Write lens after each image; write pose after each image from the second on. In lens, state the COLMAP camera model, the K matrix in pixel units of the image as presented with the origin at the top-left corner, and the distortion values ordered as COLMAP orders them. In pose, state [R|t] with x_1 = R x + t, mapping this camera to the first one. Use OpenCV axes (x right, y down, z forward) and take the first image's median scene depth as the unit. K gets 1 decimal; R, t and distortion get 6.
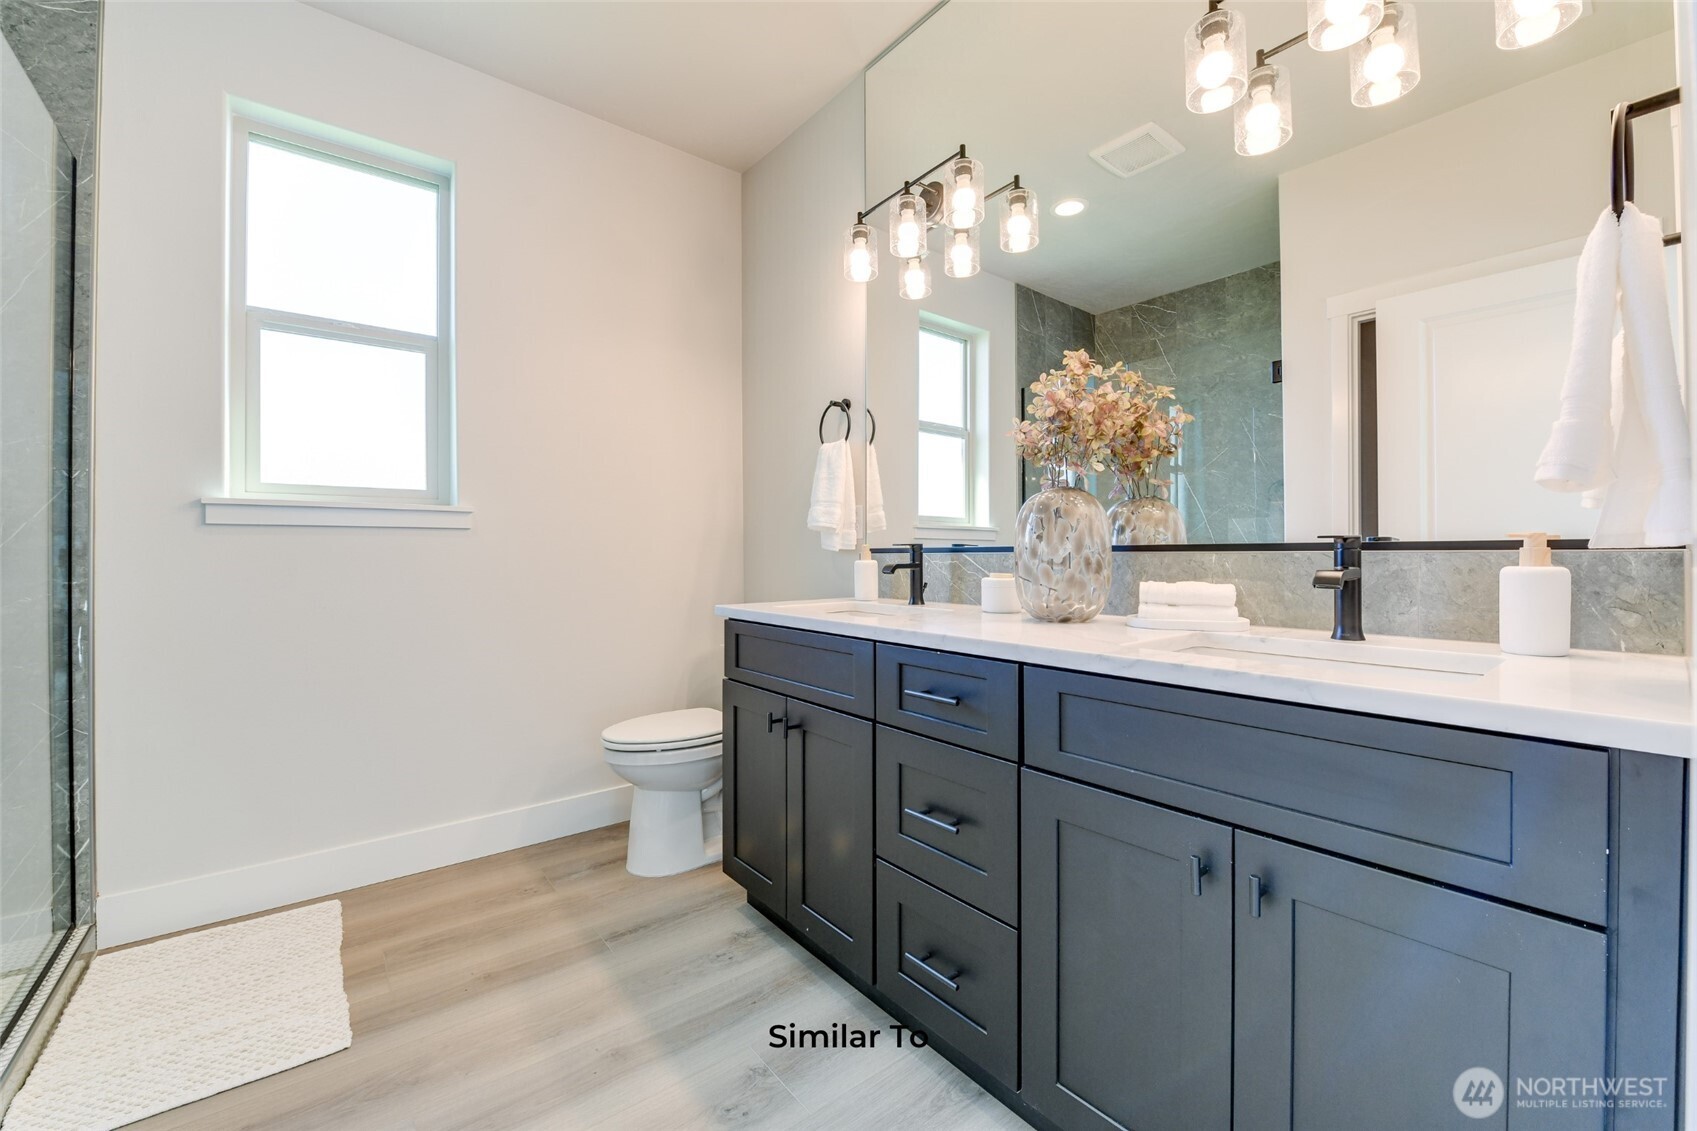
lens RADIAL K [[684.9, 0, 845.0], [0, 684.9, 559.7], [0, 0, 1]] dist [-0.012462, -0.000178]
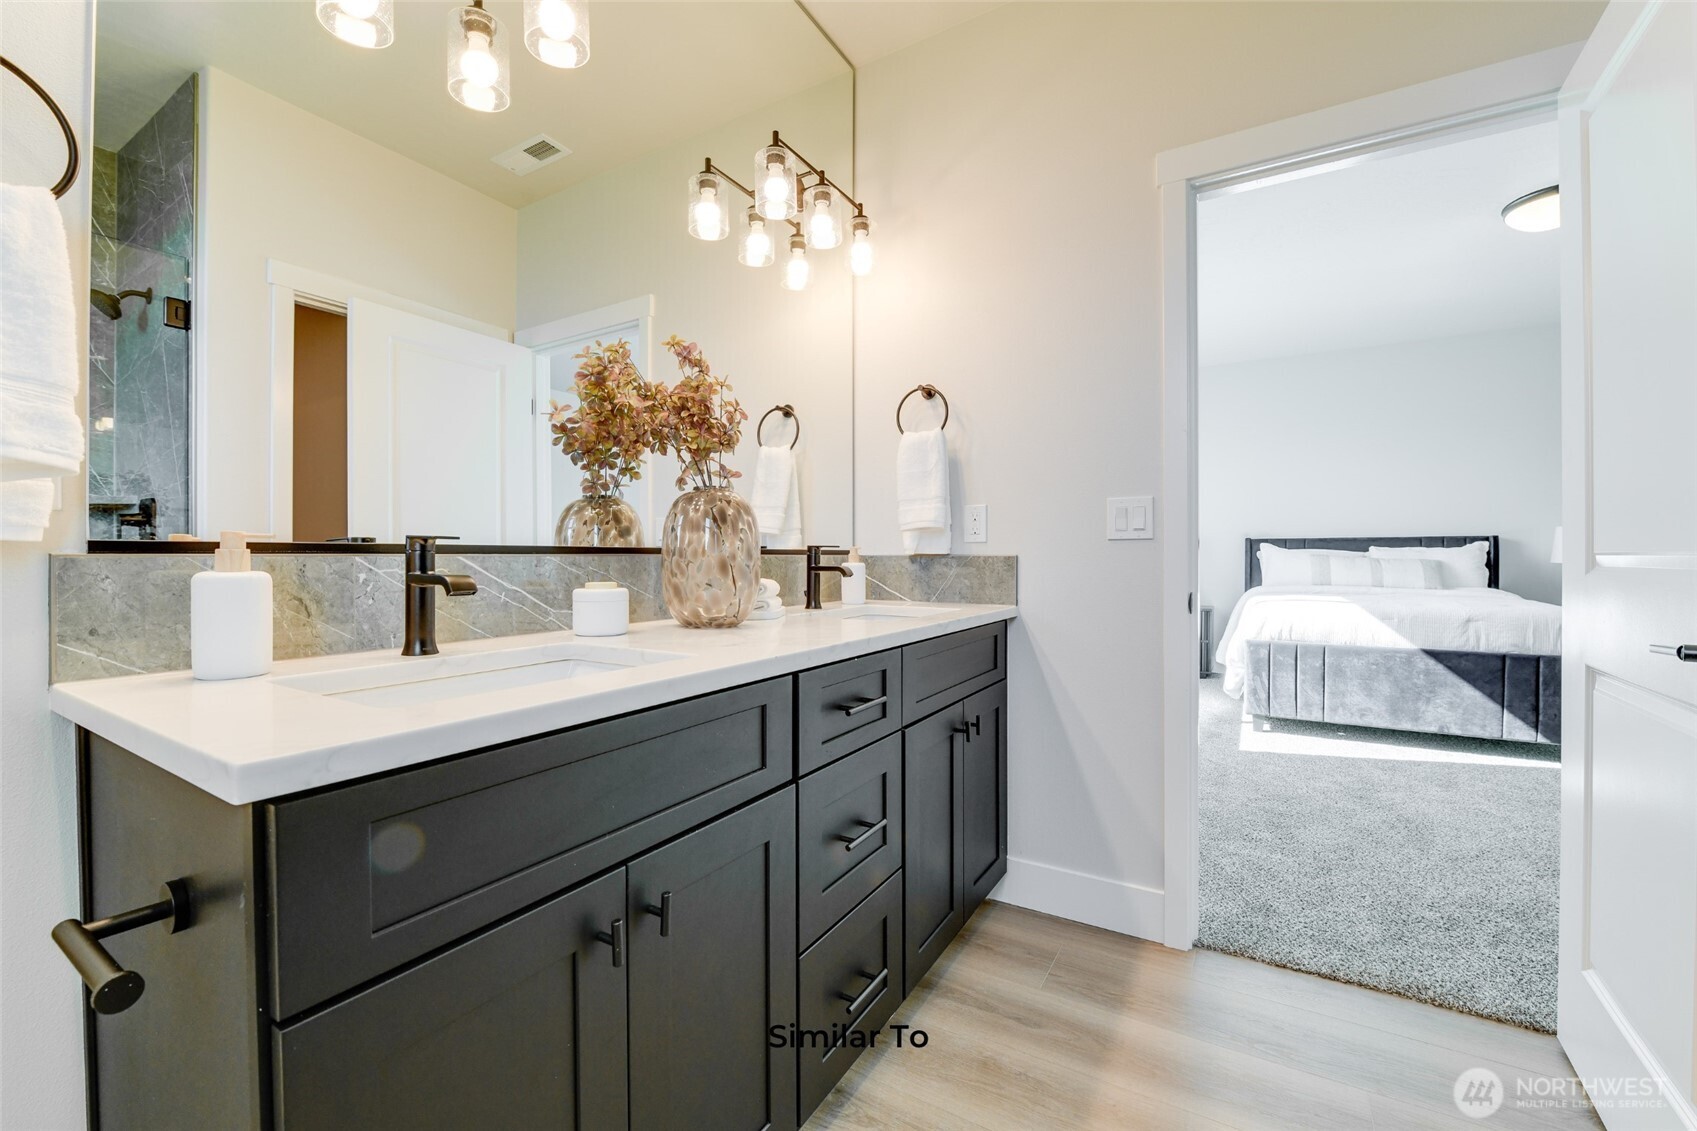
lens RADIAL K [[684.9, 0, 845.0], [0, 684.9, 559.7], [0, 0, 1]] dist [-0.012462, -0.000178]
pose [[-0.340634, -0.001196, 0.940195, -0.458110], [0.003643, 0.999990, 0.002593, -0.004578], [-0.940189, 0.004308, -0.340626, 0.808391]]
